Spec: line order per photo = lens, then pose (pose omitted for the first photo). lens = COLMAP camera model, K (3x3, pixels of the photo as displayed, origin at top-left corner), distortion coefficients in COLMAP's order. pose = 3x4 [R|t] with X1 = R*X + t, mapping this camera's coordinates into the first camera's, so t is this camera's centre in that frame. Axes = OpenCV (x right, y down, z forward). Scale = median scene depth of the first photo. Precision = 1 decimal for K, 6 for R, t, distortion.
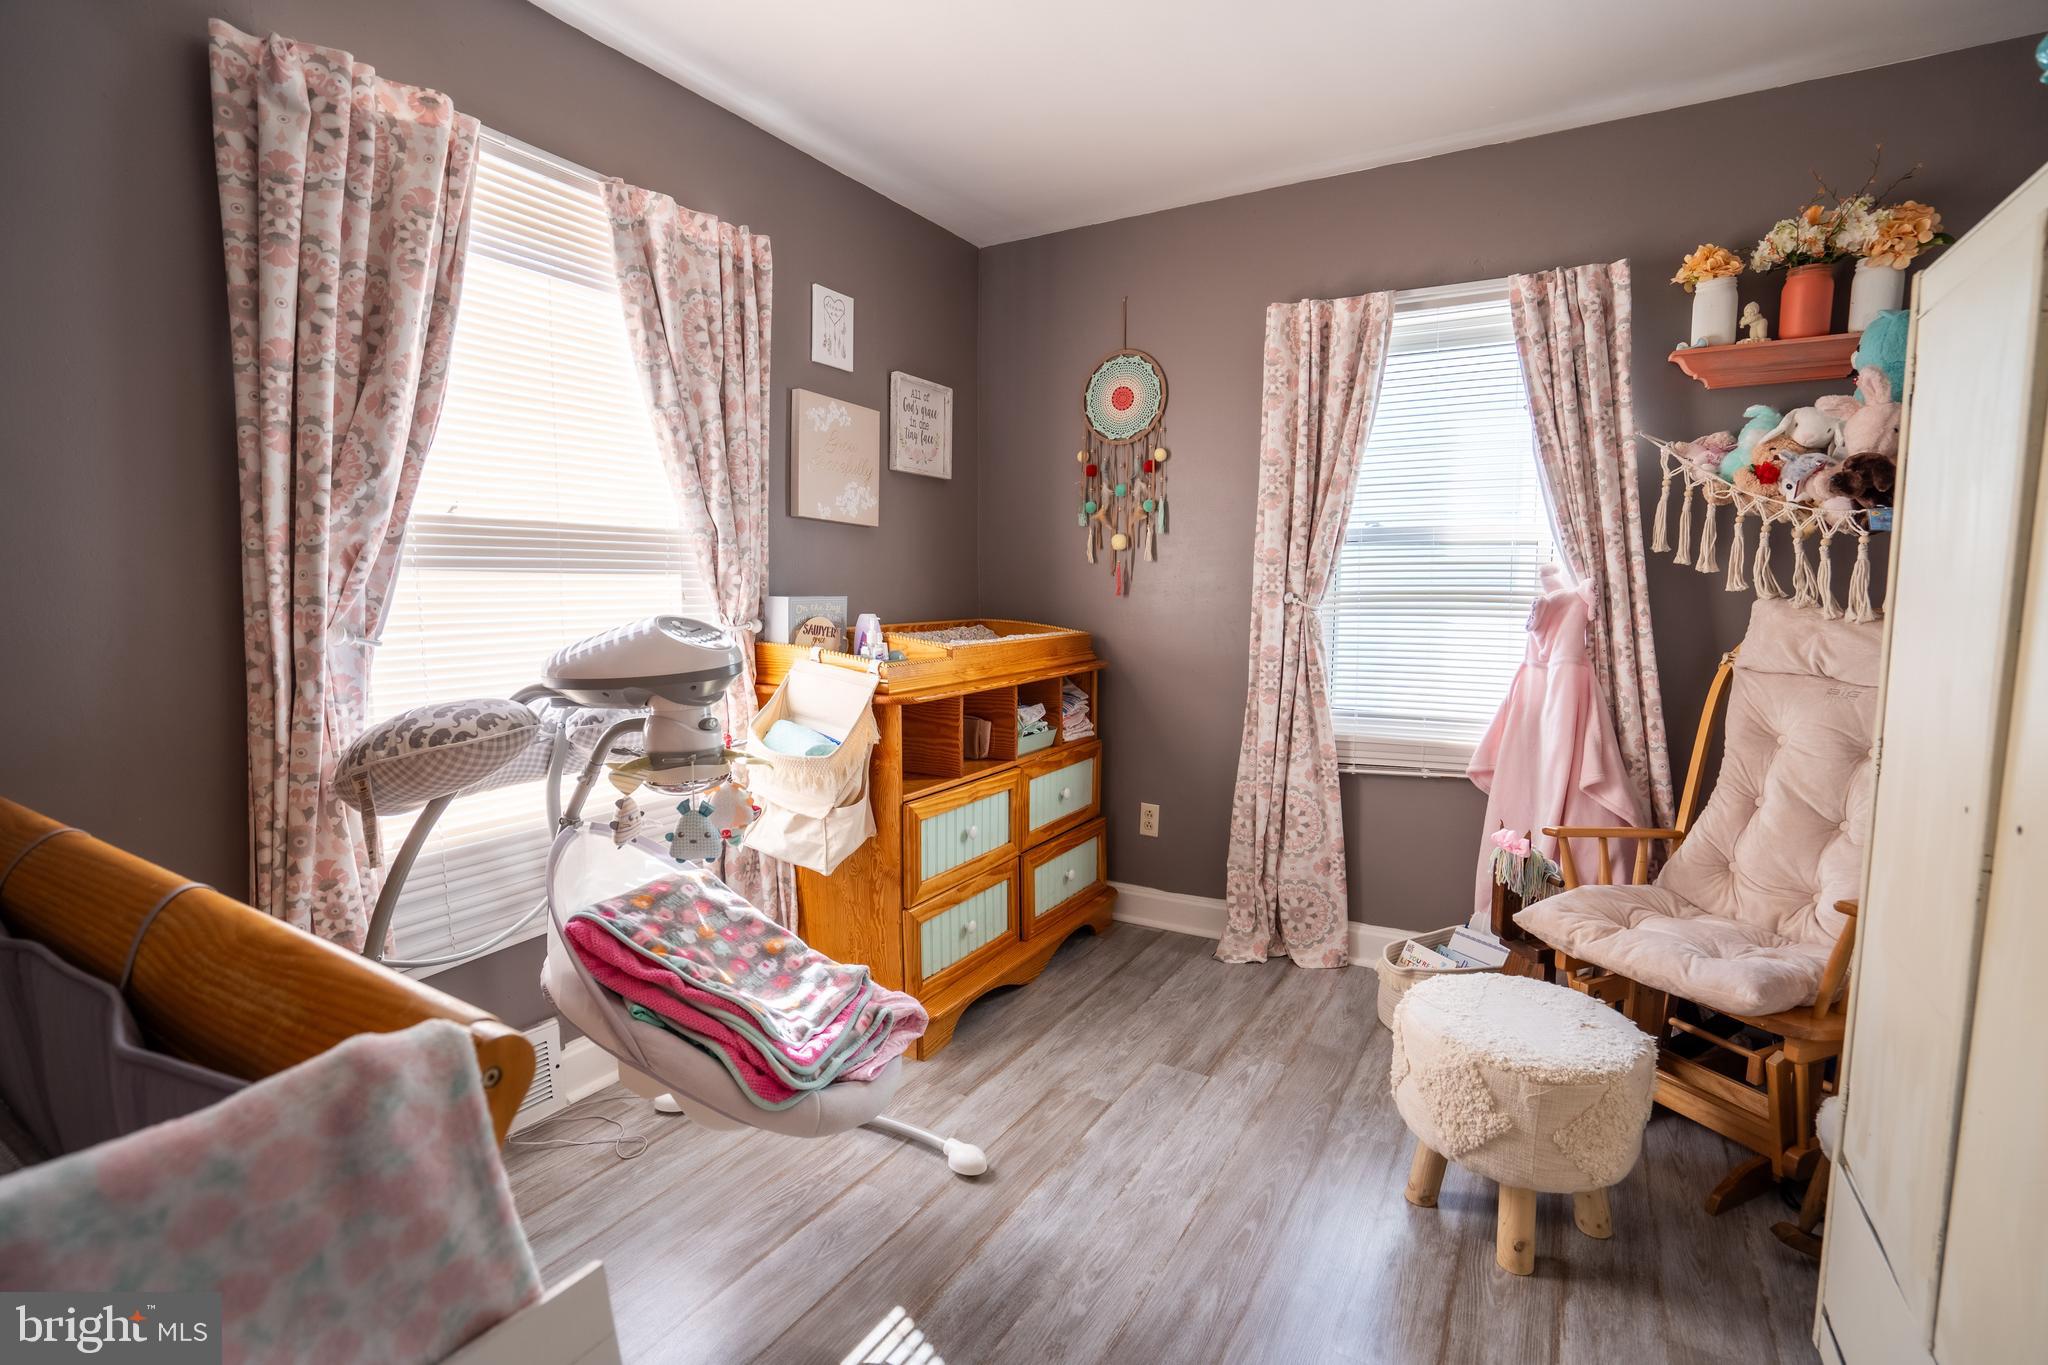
lens RADIAL K [[971.4, 0, 1020.4], [0, 971.4, 676.1], [0, 0, 1]] dist [-0.051634, 0.017216]
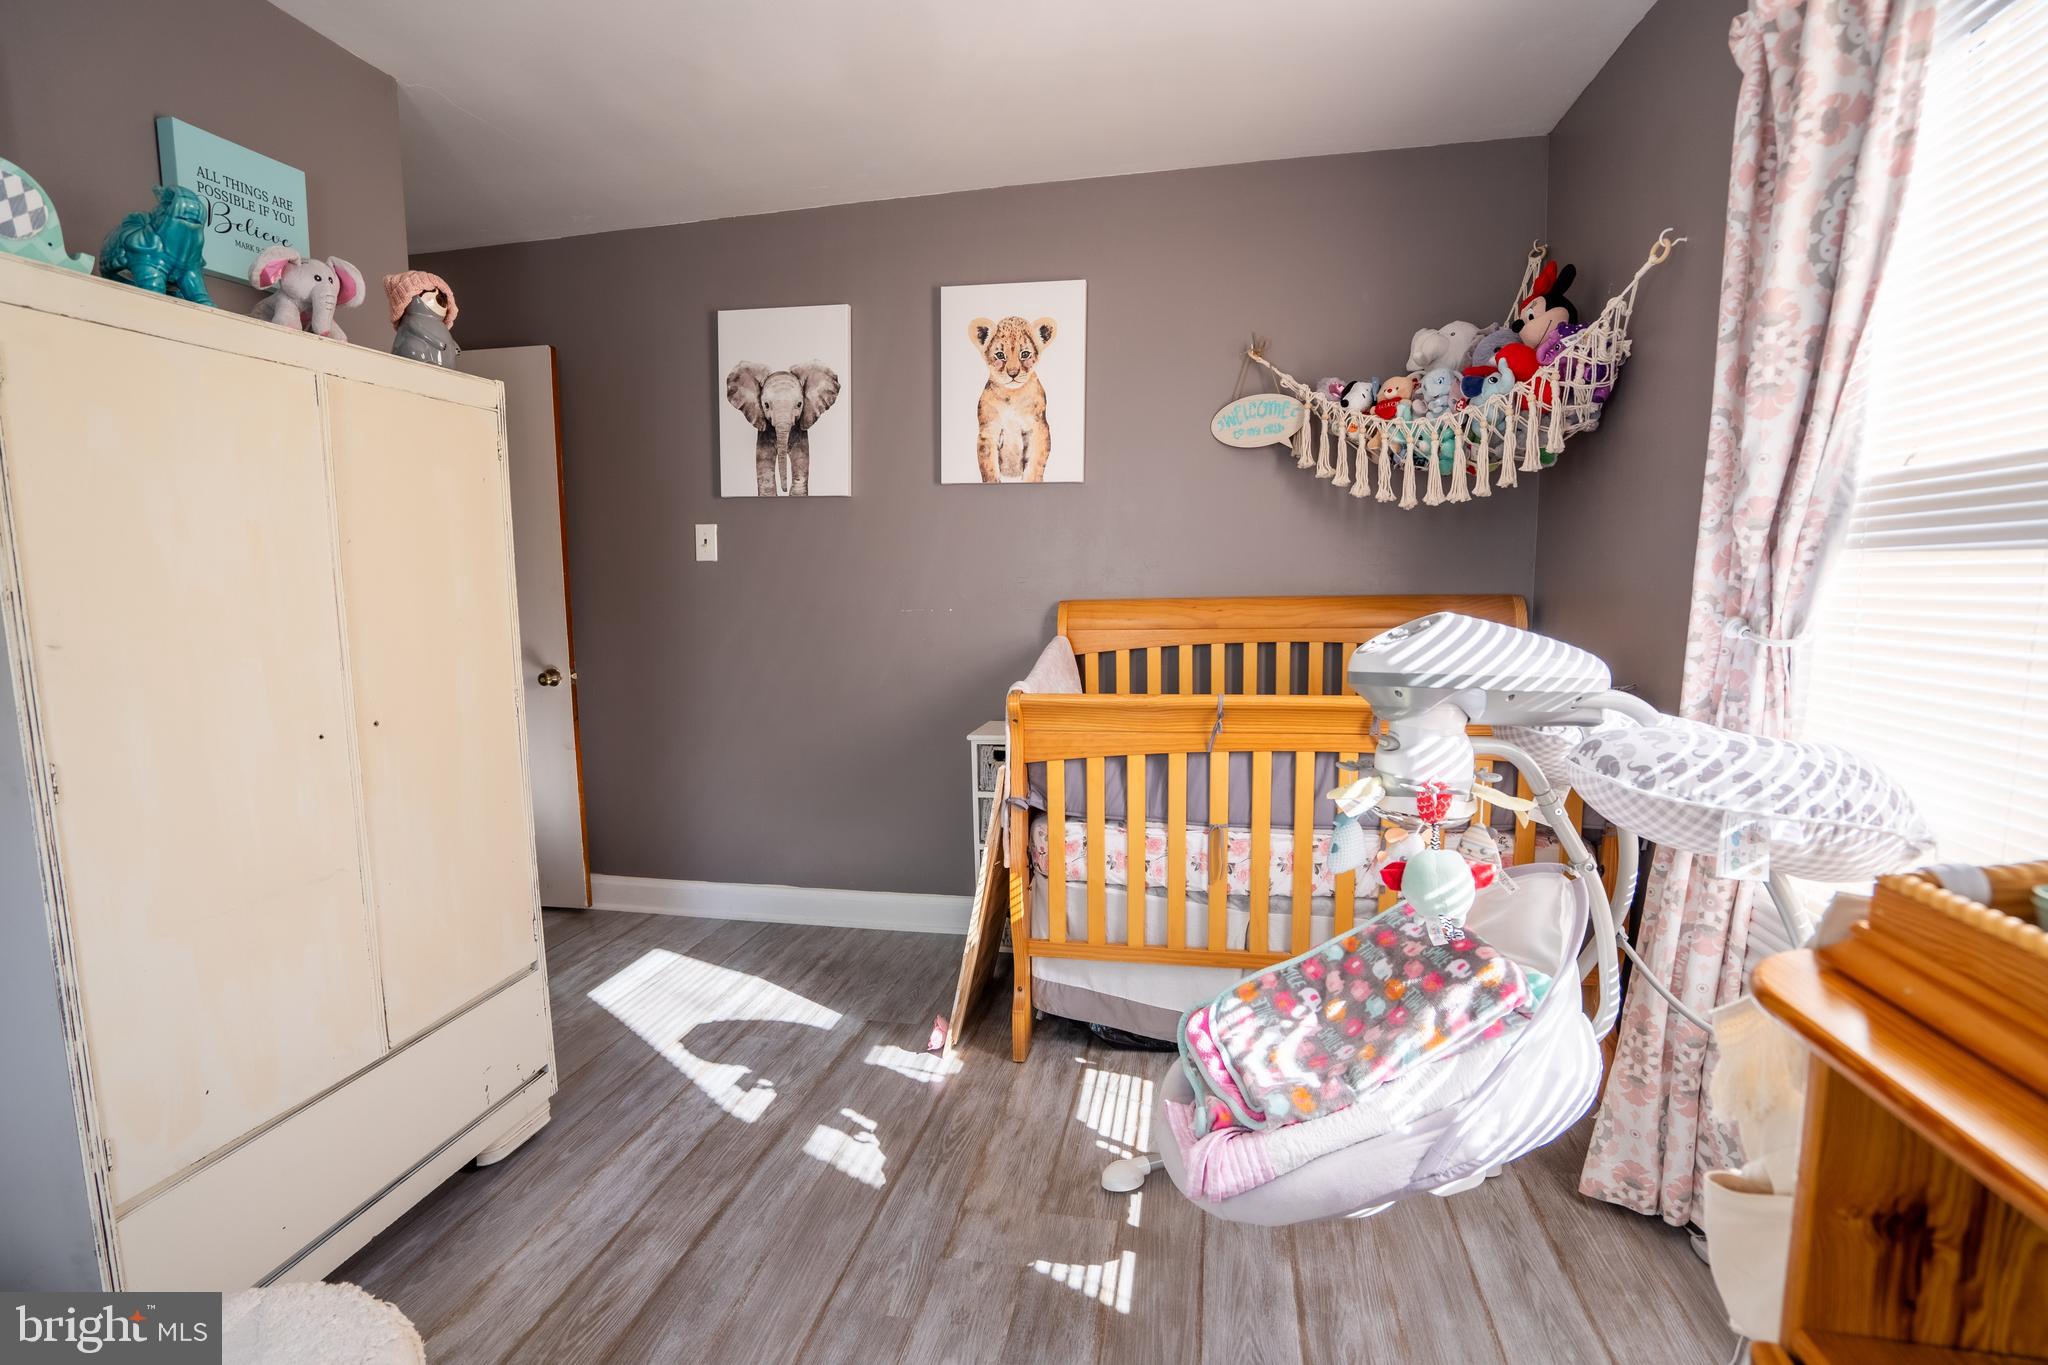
lens RADIAL K [[971.4, 0, 1024.9], [0, 971.4, 686.9], [0, 0, 1]] dist [-0.051634, 0.017216]
pose [[-0.945882, 0.047143, -0.321067, 0.260427], [-0.020102, 0.978979, 0.202967, -0.171578], [0.323887, 0.198437, -0.925052, 1.768350]]
